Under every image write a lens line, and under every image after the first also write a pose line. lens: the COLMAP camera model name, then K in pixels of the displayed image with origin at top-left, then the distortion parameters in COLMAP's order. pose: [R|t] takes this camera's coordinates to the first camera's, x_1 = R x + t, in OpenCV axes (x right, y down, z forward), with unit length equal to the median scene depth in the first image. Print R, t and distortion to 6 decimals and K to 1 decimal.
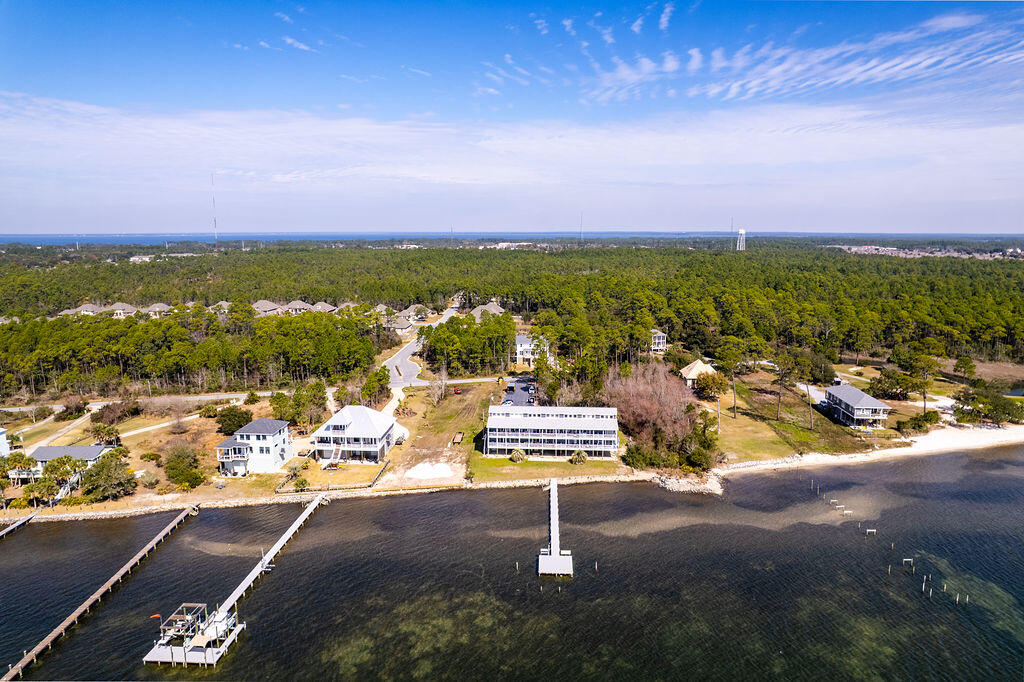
lens RADIAL K [[671.8, 0, 503.3], [0, 671.8, 348.0], [0, 0, 1]] dist [-0.018923, 0.016176]
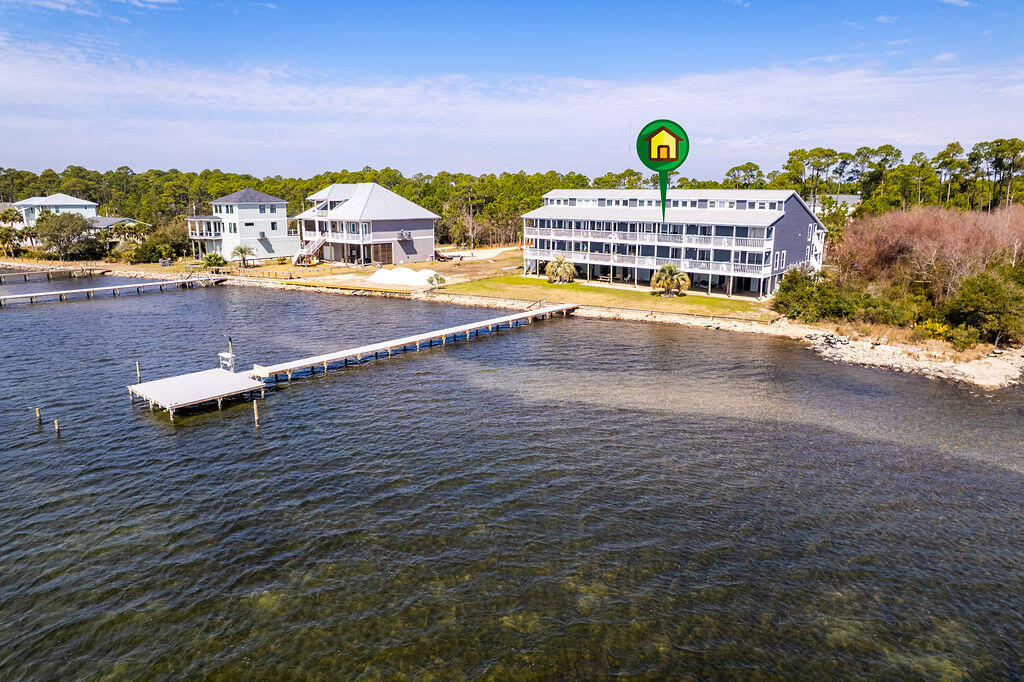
lens RADIAL K [[671.8, 0, 510.8], [0, 671.8, 345.5], [0, 0, 1]] dist [-0.018923, 0.016176]
pose [[0.821605, 0.140187, -0.552552, 0.286645], [-0.116139, 0.990125, 0.078512, 0.184454], [0.558102, -0.000333, 0.829772, 0.579559]]
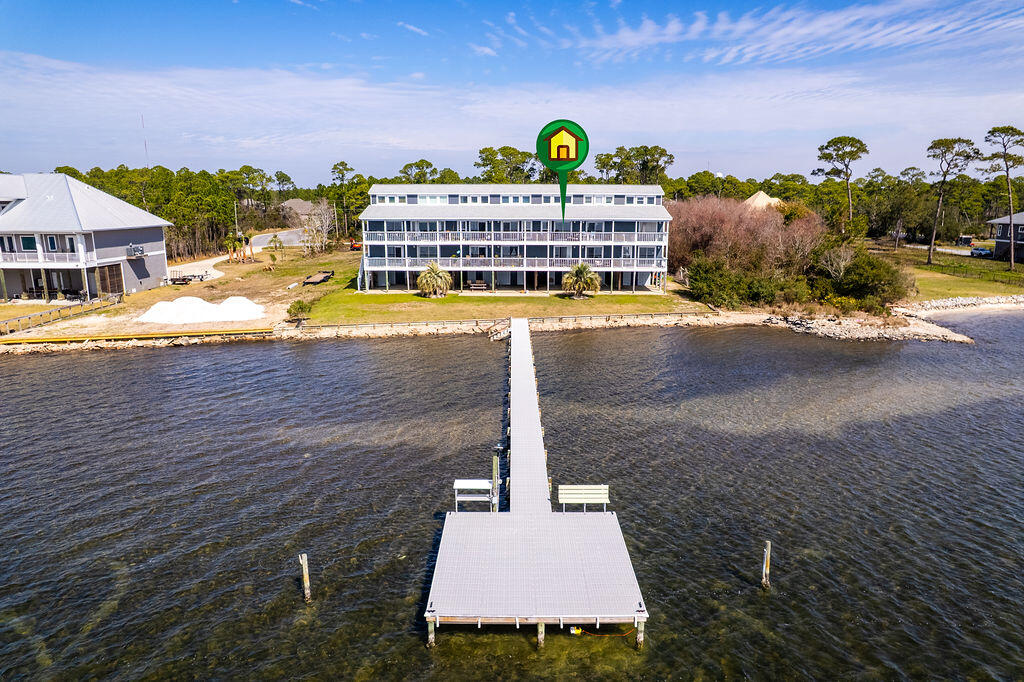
lens RADIAL K [[671.8, 0, 515.5], [0, 671.8, 332.0], [0, 0, 1]] dist [-0.018923, 0.016176]
pose [[0.997505, -0.004054, 0.070485, 0.043952], [0.002521, 0.999759, 0.021817, 0.186705], [-0.070557, -0.021585, 0.997274, 0.595435]]
